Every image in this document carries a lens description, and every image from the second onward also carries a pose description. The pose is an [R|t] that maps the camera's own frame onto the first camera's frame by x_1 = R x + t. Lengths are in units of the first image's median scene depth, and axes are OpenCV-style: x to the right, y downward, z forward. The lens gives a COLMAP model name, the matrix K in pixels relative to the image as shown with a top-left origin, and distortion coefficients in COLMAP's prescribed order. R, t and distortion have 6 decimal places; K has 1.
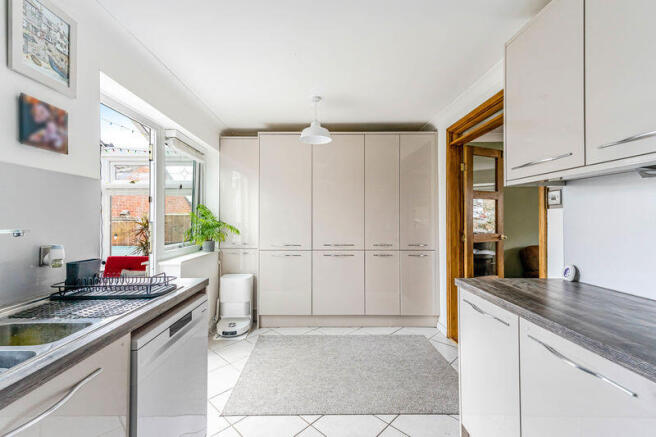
lens RADIAL K [[273.2, 0, 325.1], [0, 273.2, 221.0], [0, 0, 1]] dist [-0.000144, -0.000197]
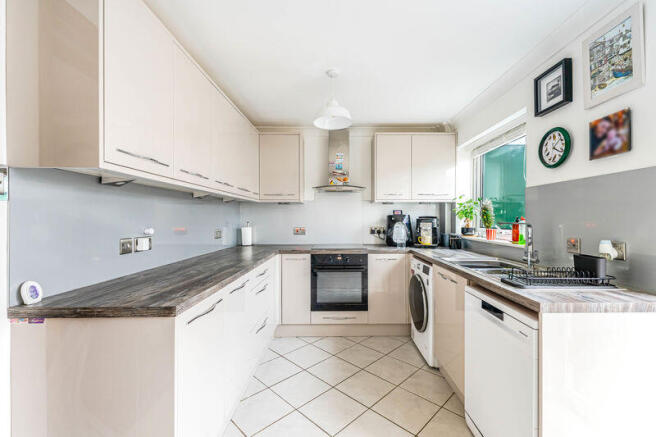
lens RADIAL K [[280.0, 0, 342.3], [0, 280.0, 219.3], [0, 0, 1]] dist [0.001541, -0.000568]
pose [[-0.999982, 0.001342, -0.005918, 0.093120], [0.001312, 0.999986, 0.005101, -0.006502], [0.005925, 0.005093, -0.999969, 2.134765]]
